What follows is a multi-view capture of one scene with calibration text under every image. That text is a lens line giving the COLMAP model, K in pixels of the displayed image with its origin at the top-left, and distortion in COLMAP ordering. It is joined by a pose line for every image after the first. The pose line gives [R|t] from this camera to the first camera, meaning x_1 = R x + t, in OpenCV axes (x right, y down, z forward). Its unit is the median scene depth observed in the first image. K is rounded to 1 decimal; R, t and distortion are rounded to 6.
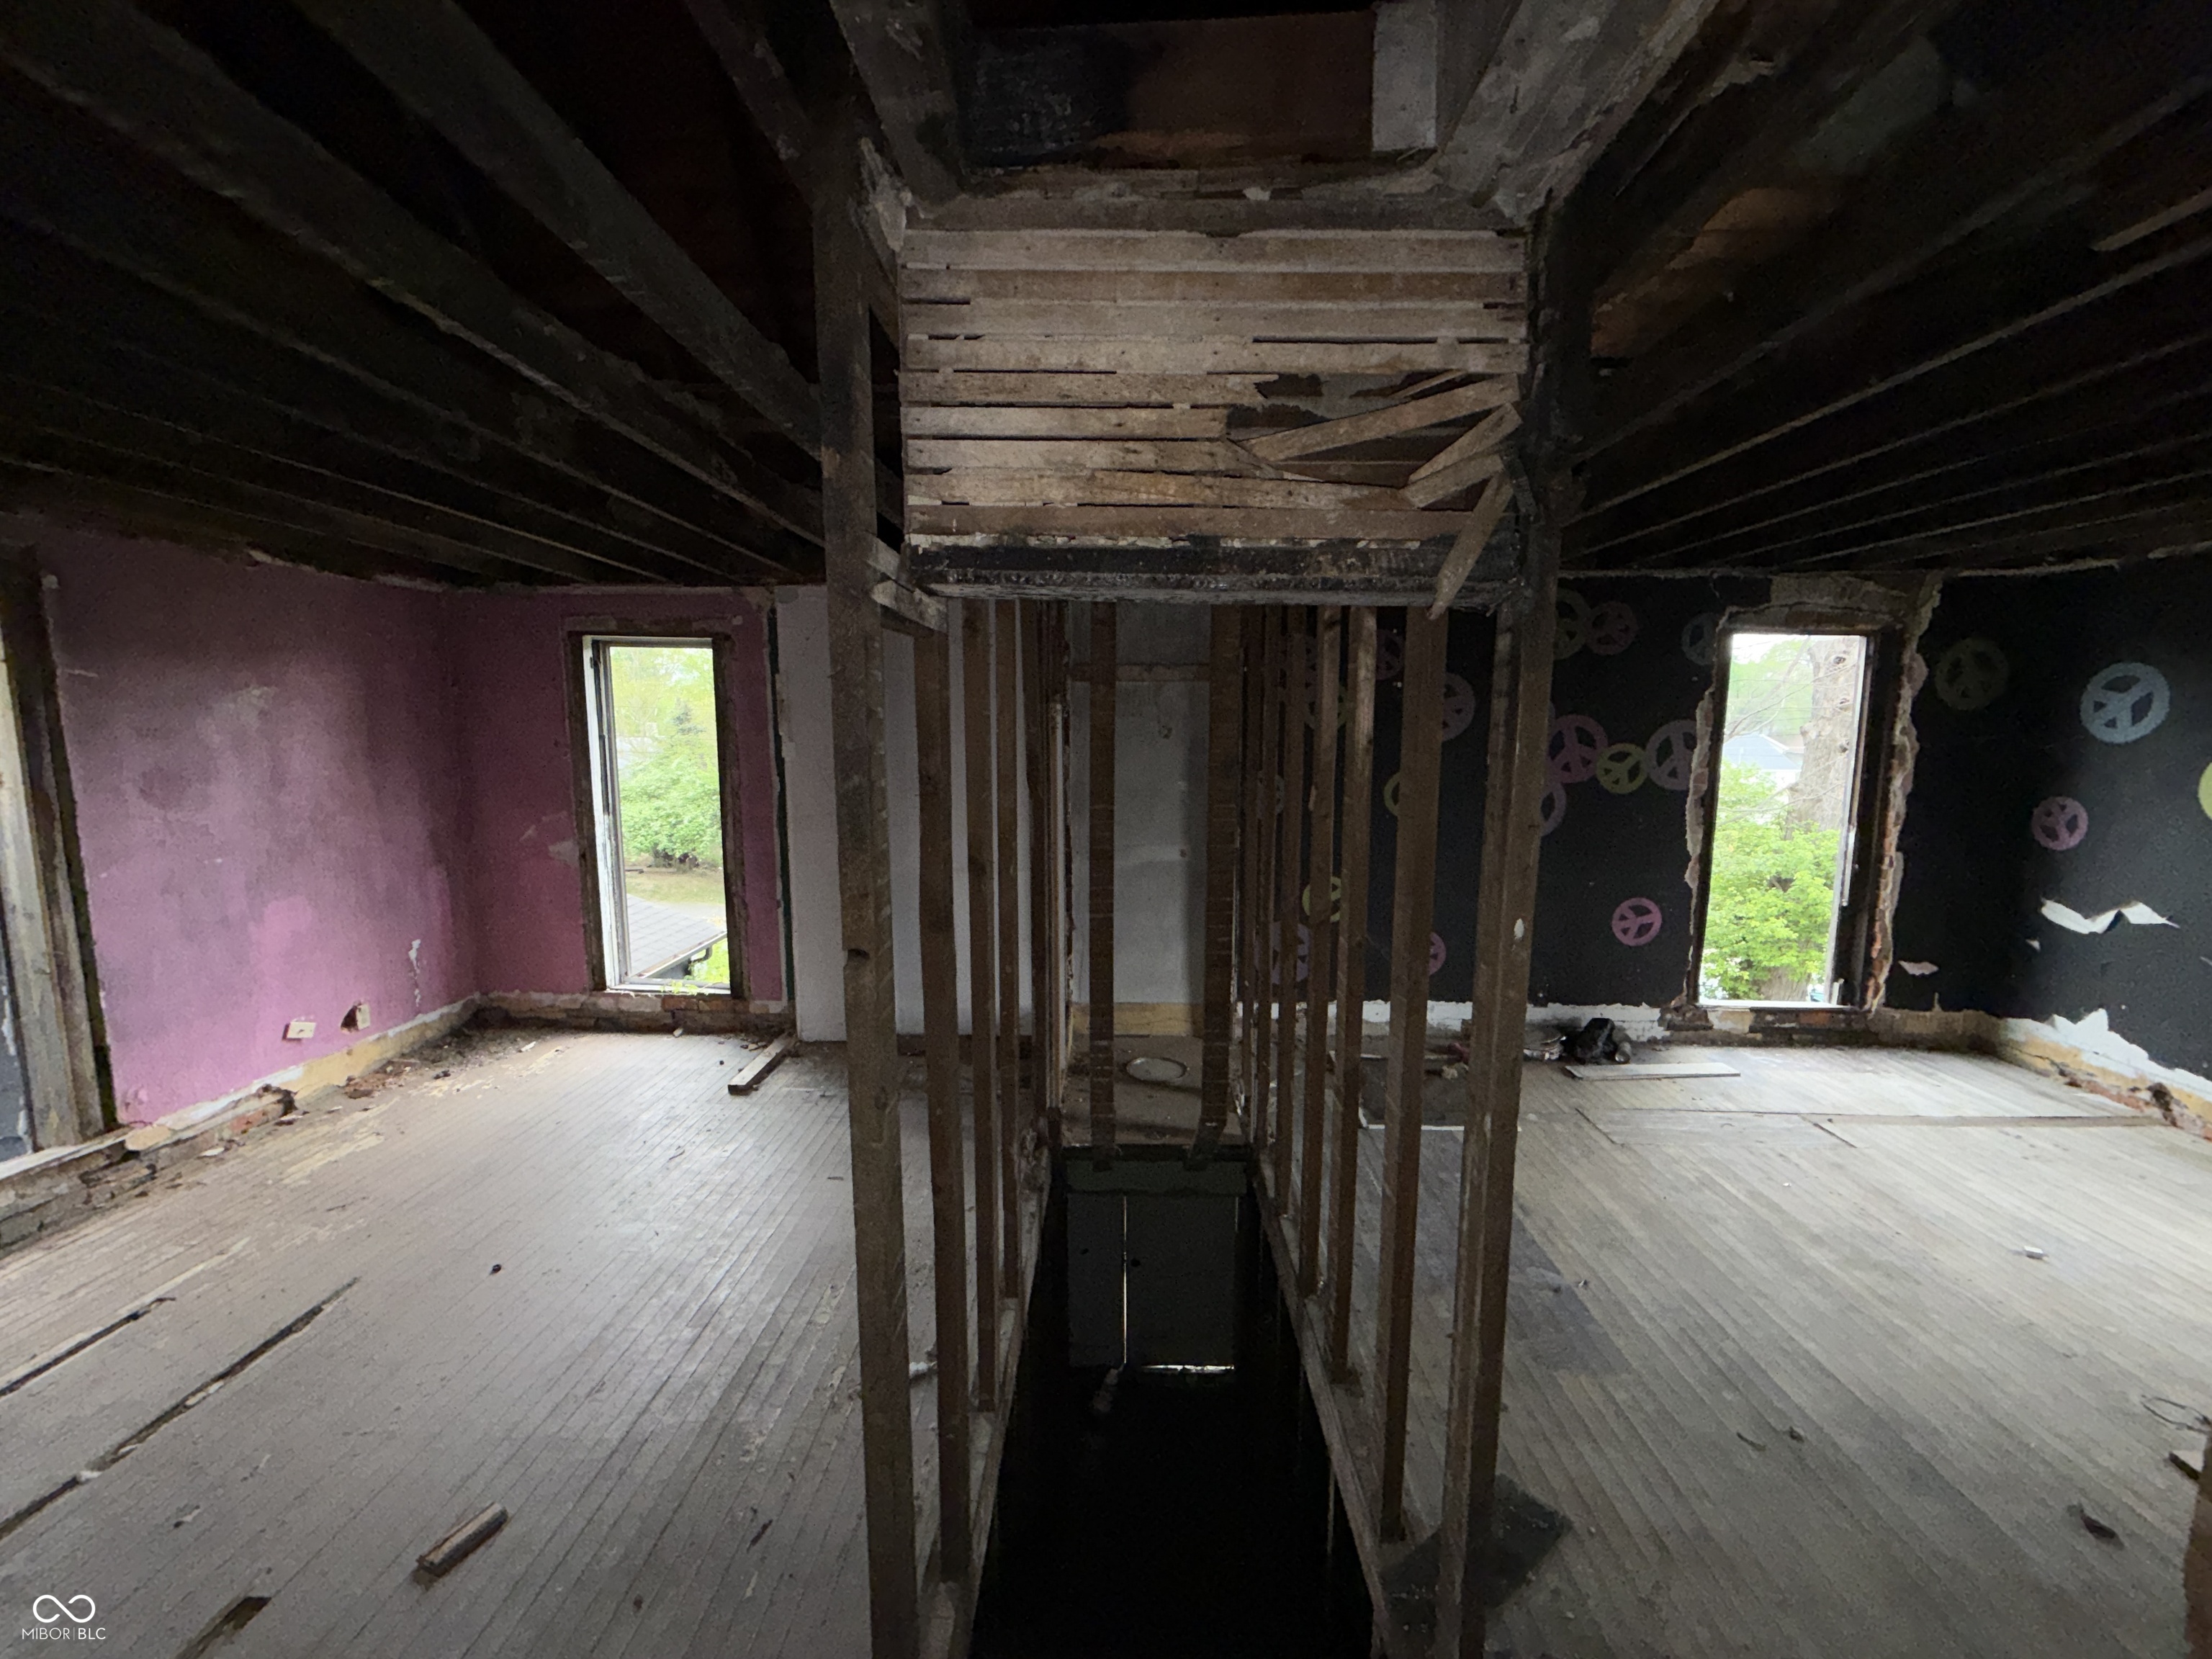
lens RADIAL K [[881.9, 0, 1102.3], [0, 881.9, 828.2], [0, 0, 1]] dist [0.001317, 0.000067]
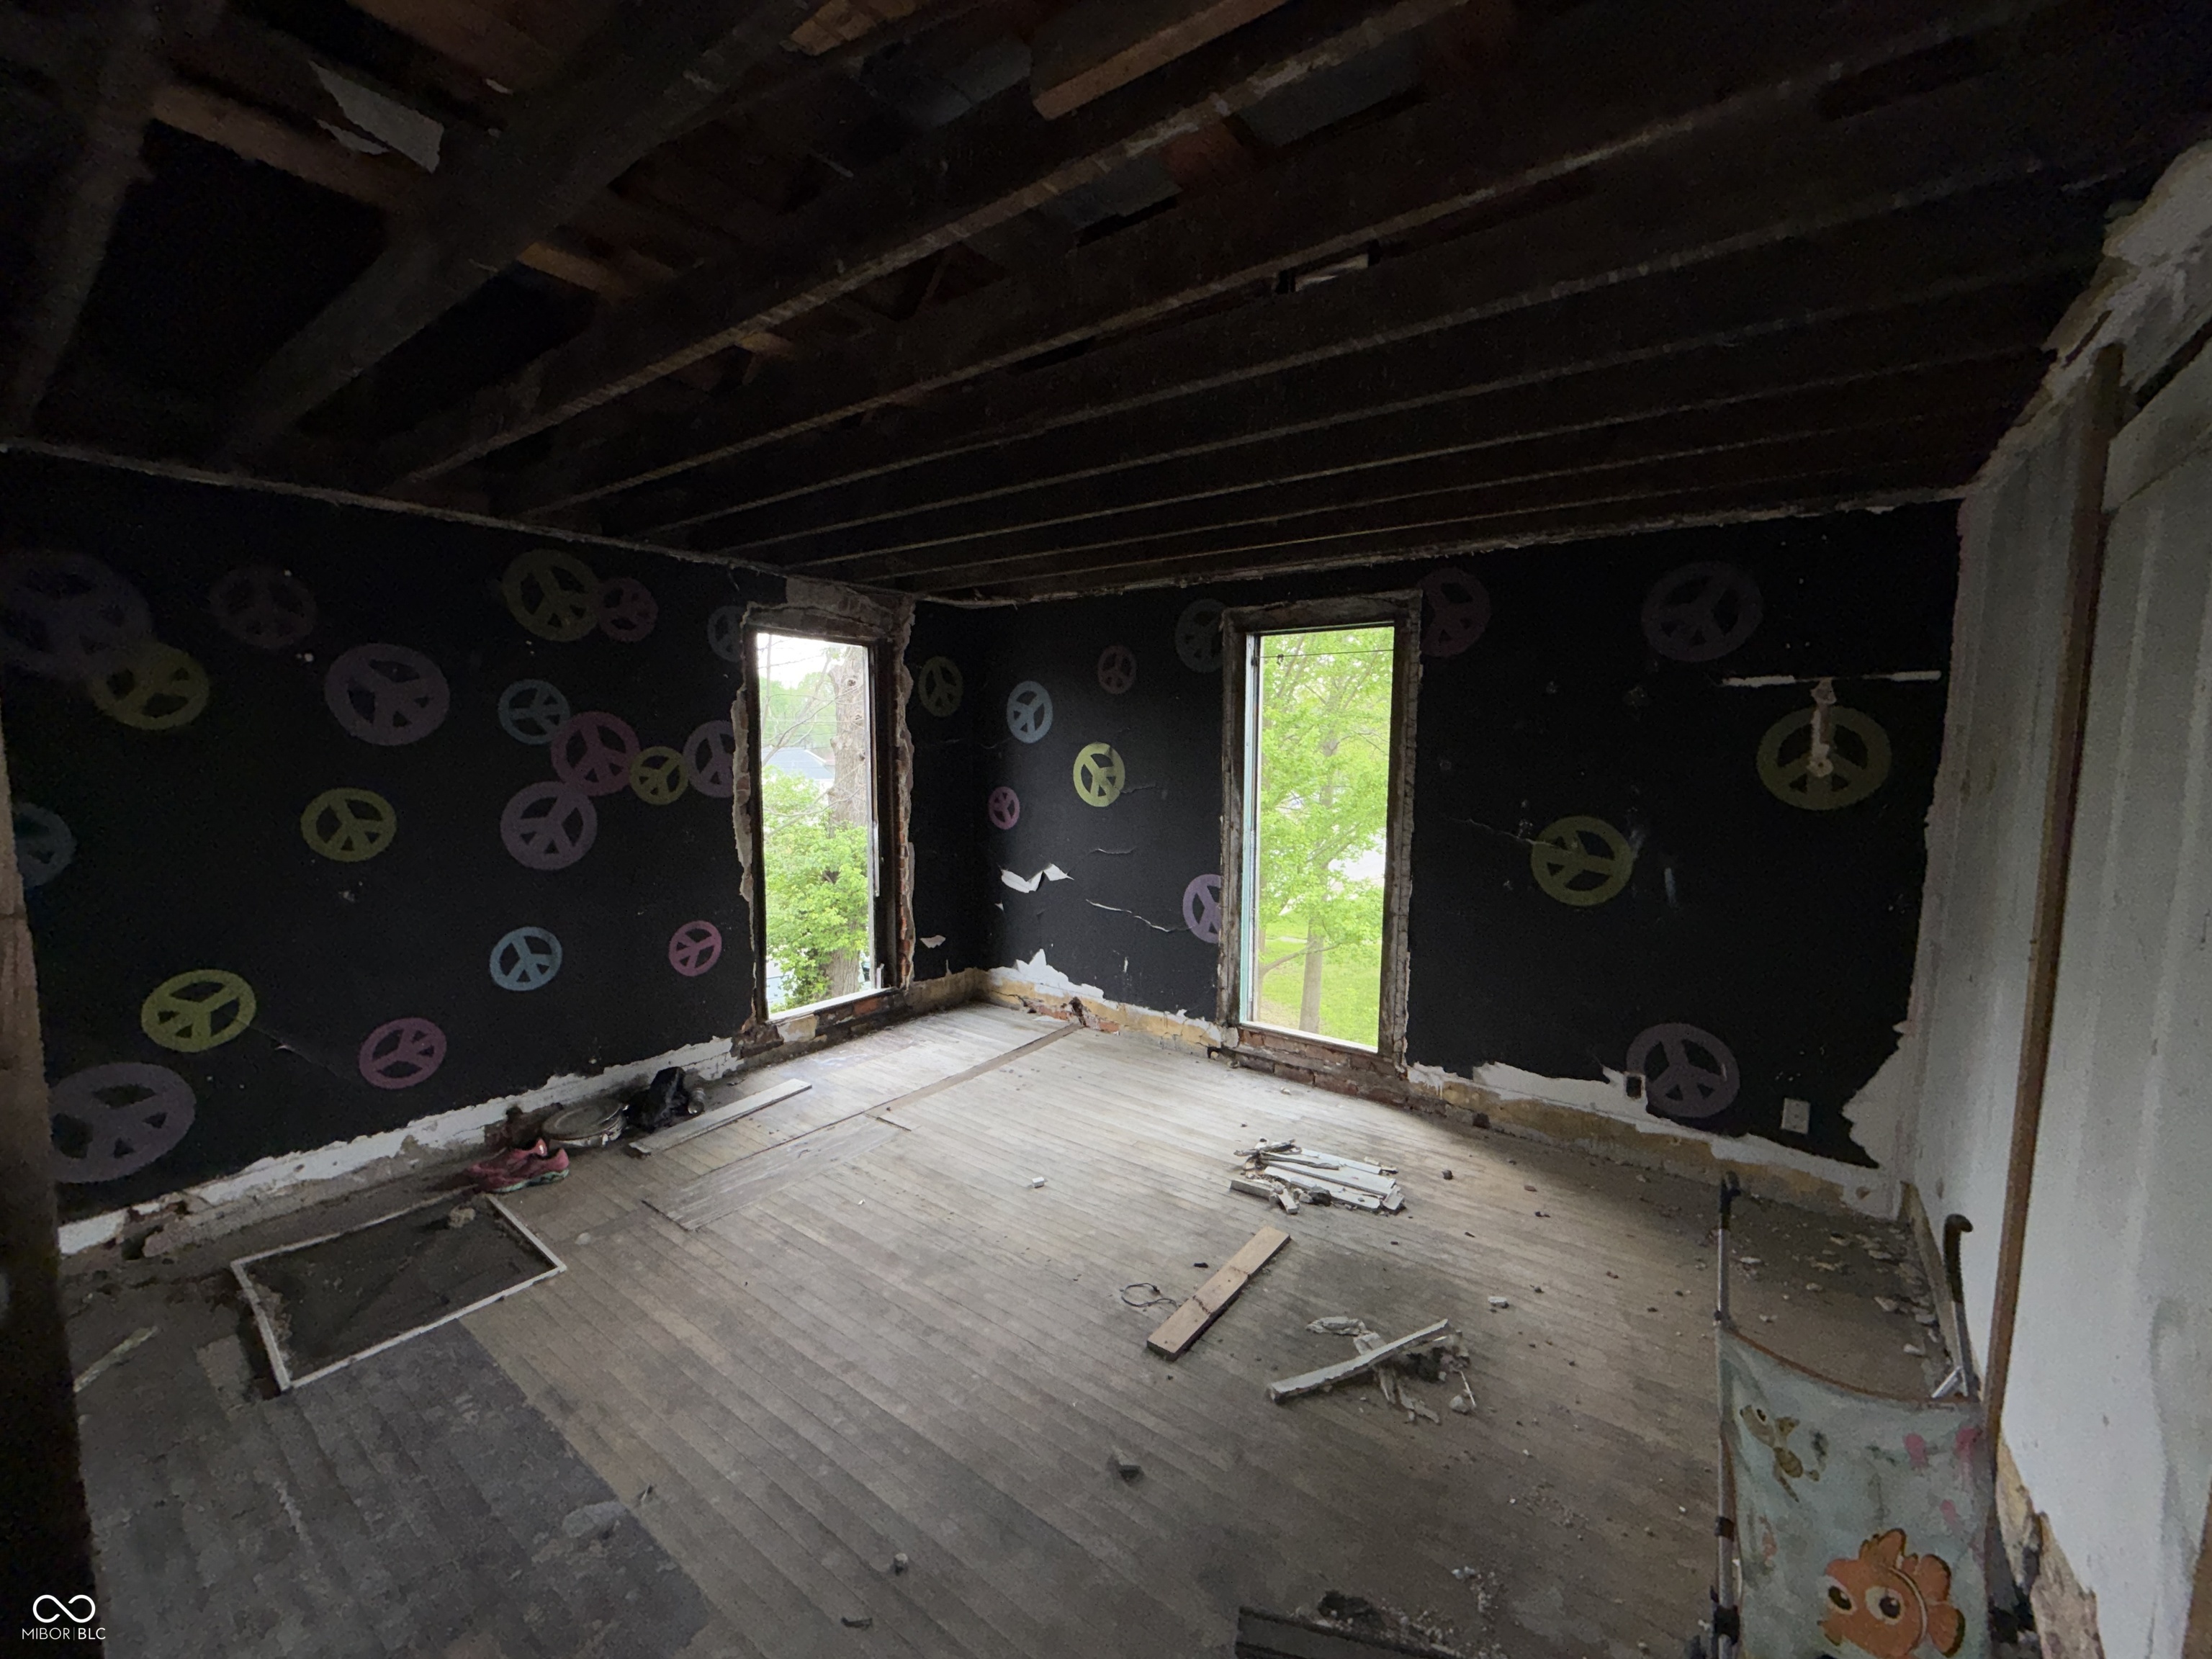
lens RADIAL K [[881.9, 0, 1102.3], [0, 881.9, 828.2], [0, 0, 1]] dist [0.001317, 0.000067]
pose [[0.572001, -0.079896, 0.816352, 0.131271], [0.095603, 0.994956, 0.030388, -0.001505], [-0.814662, 0.060664, 0.576754, 0.157017]]
